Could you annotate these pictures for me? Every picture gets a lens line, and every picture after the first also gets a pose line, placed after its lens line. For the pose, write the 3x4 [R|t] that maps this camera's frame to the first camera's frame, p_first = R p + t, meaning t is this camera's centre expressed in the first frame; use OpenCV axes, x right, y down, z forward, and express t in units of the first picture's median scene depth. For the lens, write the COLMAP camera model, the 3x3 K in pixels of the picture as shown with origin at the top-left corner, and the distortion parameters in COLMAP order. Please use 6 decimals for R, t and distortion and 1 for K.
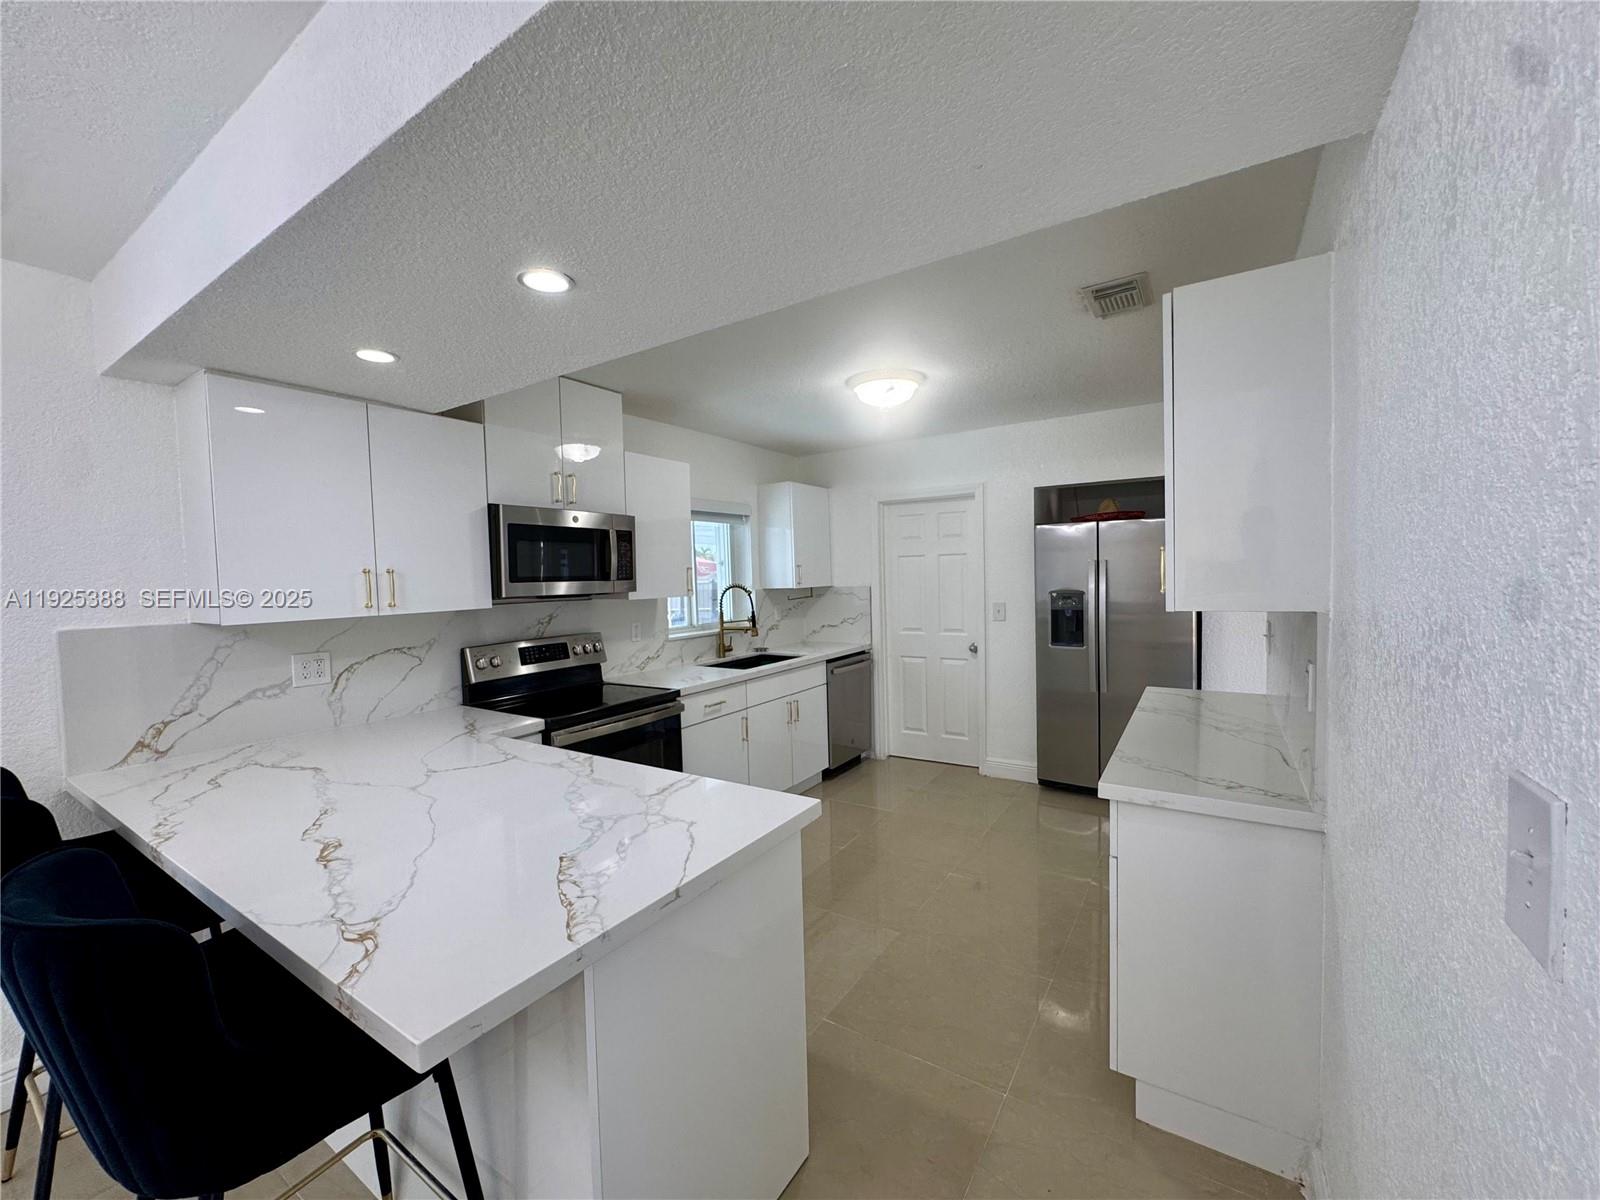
lens RADIAL K [[641.5, 0, 795.8], [0, 641.5, 603.3], [0, 0, 1]] dist [-0.005079, 0.000733]
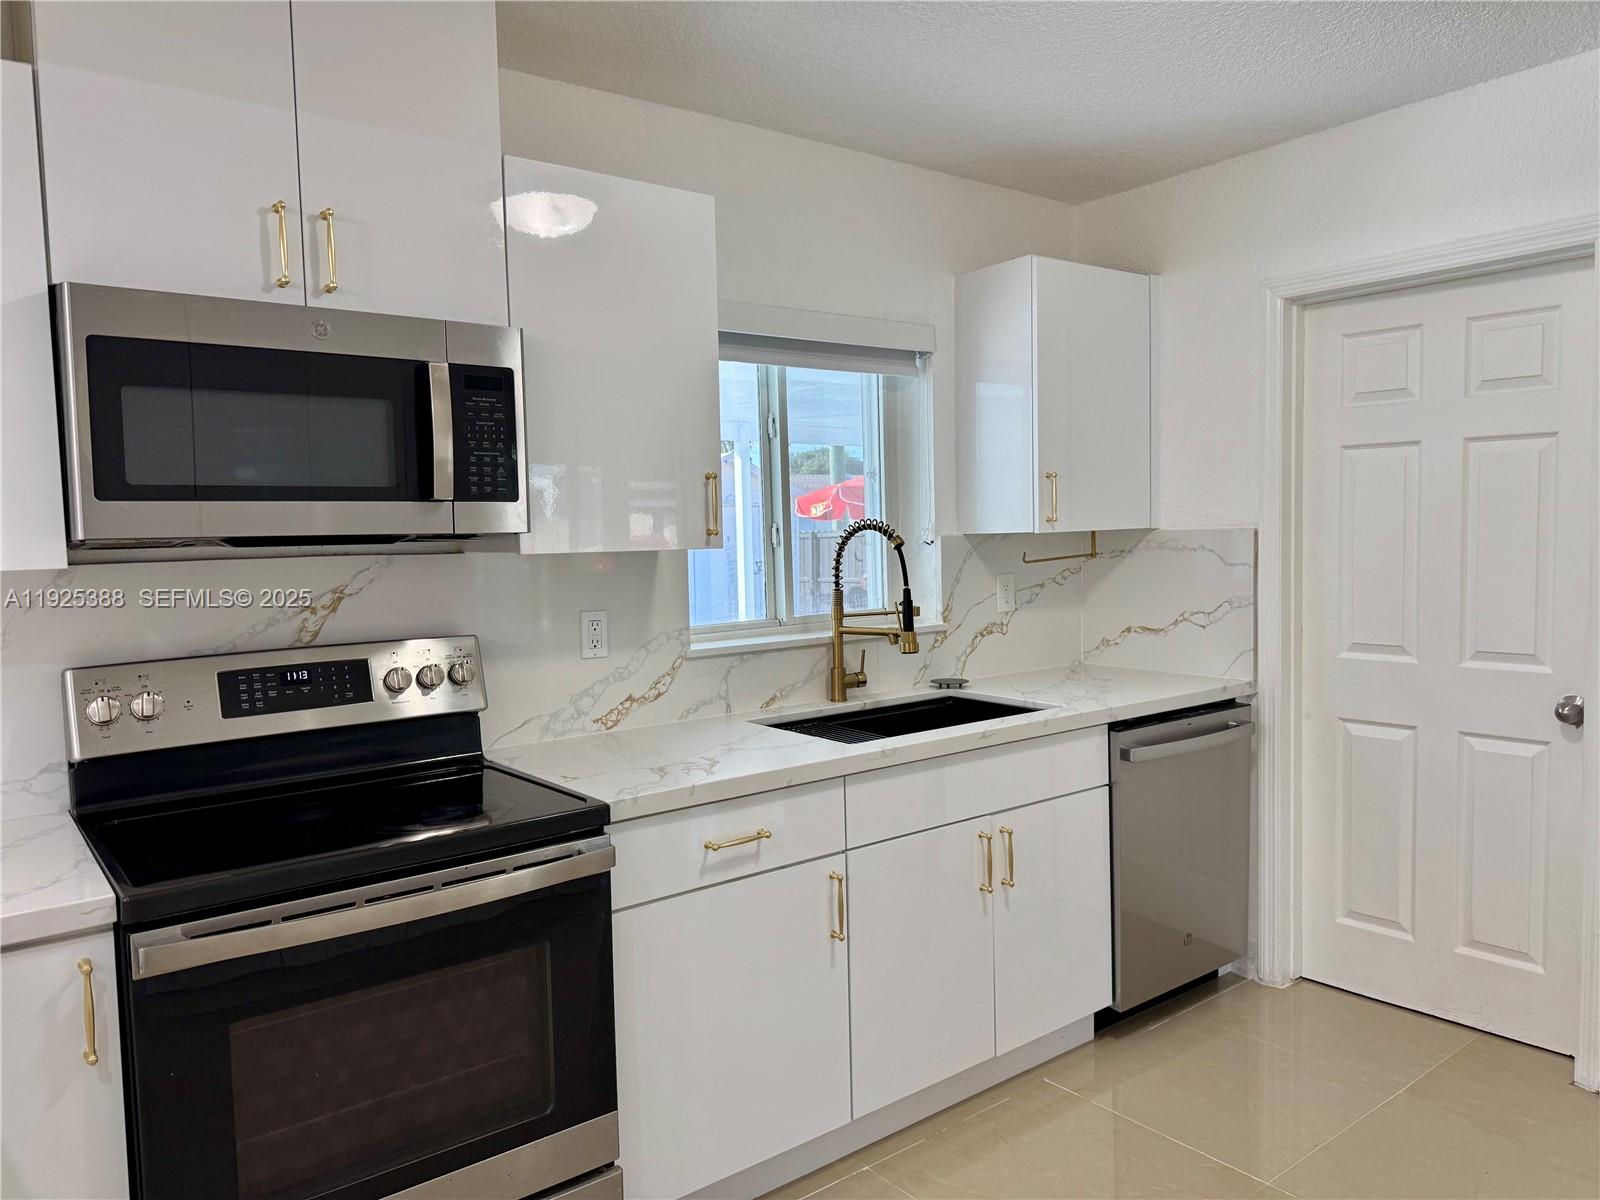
lens RADIAL K [[1123.9, 0, 813.3], [0, 1123.9, 605.4], [0, 0, 1]] dist [0.050836, -0.062970]
pose [[0.946989, 0.028196, -0.320025, 0.146658], [-0.017030, 0.999146, 0.037634, -0.003671], [0.320813, -0.030189, 0.946661, 0.505664]]
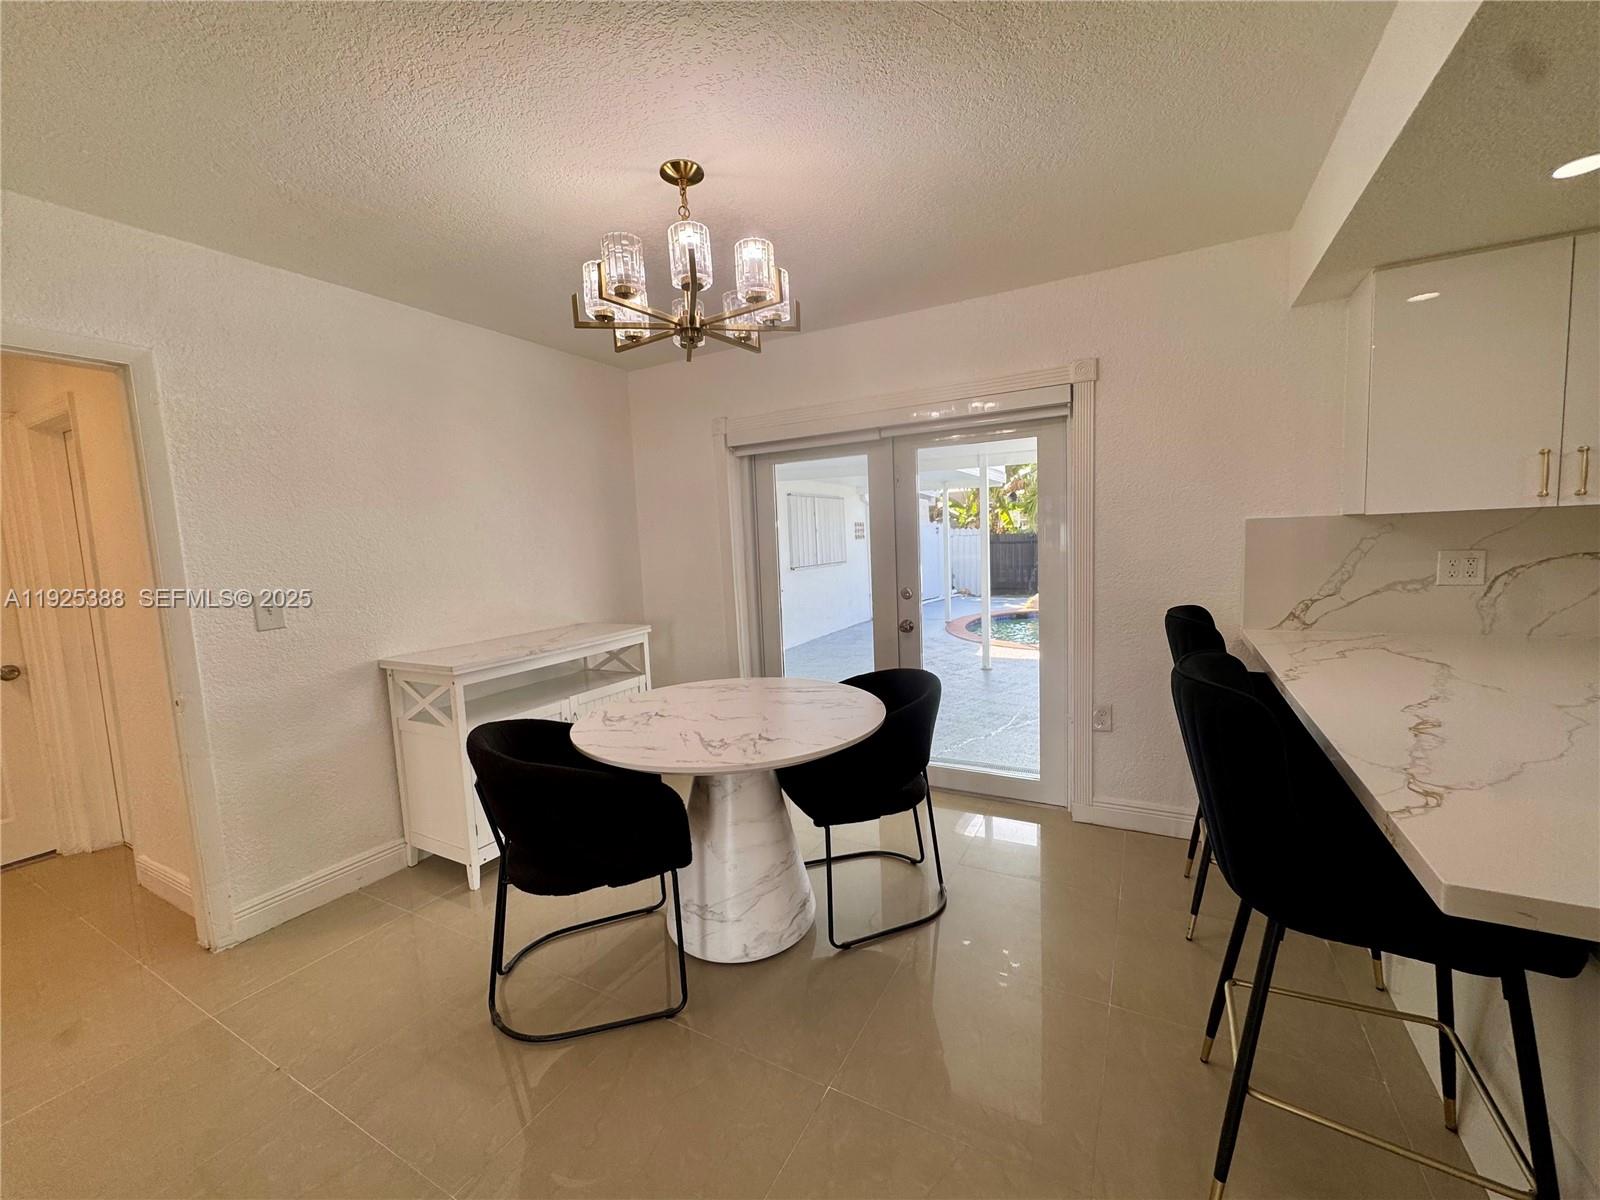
lens RADIAL K [[641.5, 0, 812.0], [0, 641.5, 600.8], [0, 0, 1]] dist [-0.005079, 0.000733]
pose [[0.092218, 0.118029, -0.988719, 0.064629], [-0.002165, 0.992971, 0.118335, 0.037090], [0.995737, -0.008772, 0.091825, -0.016680]]
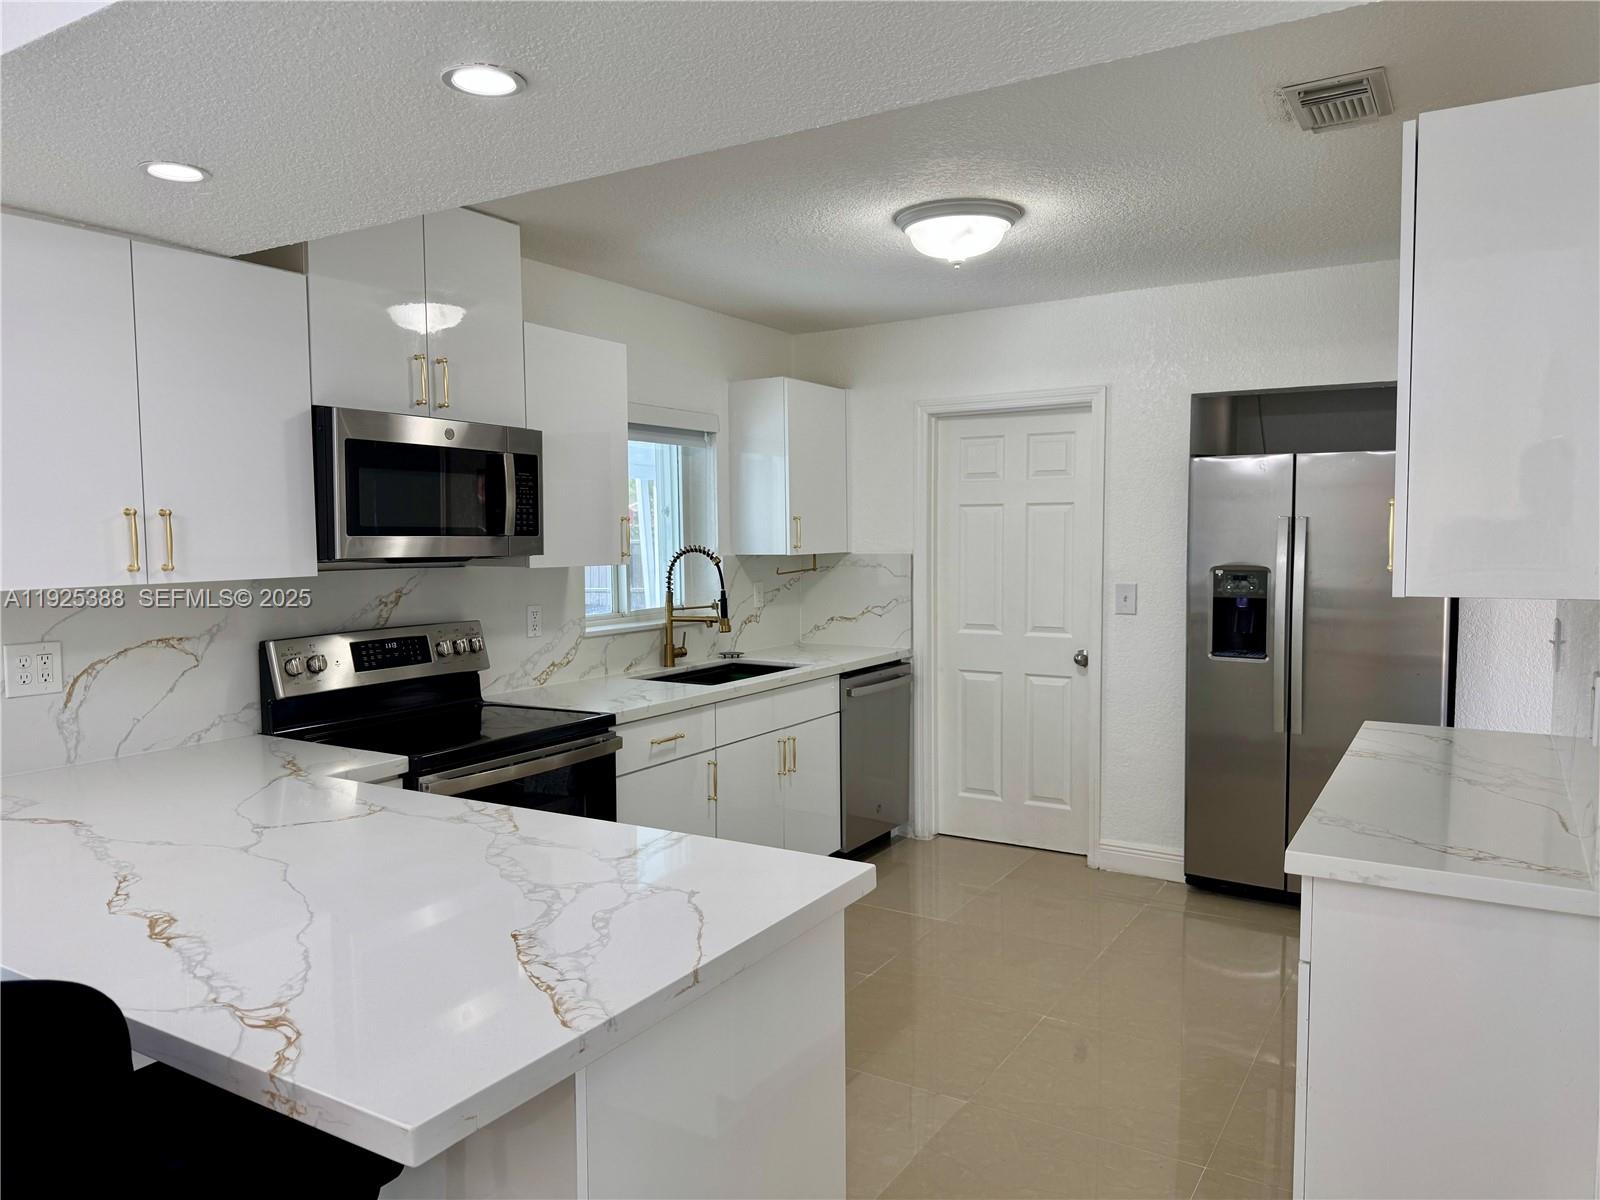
lens RADIAL K [[1123.9, 0, 786.2], [0, 1123.9, 610.3], [0, 0, 1]] dist [0.050836, -0.062970]
pose [[0.999554, 0.017324, 0.024333, -0.048381], [-0.017919, 0.999541, 0.024439, 0.005284], [-0.023899, -0.024864, 0.999405, -0.097778]]
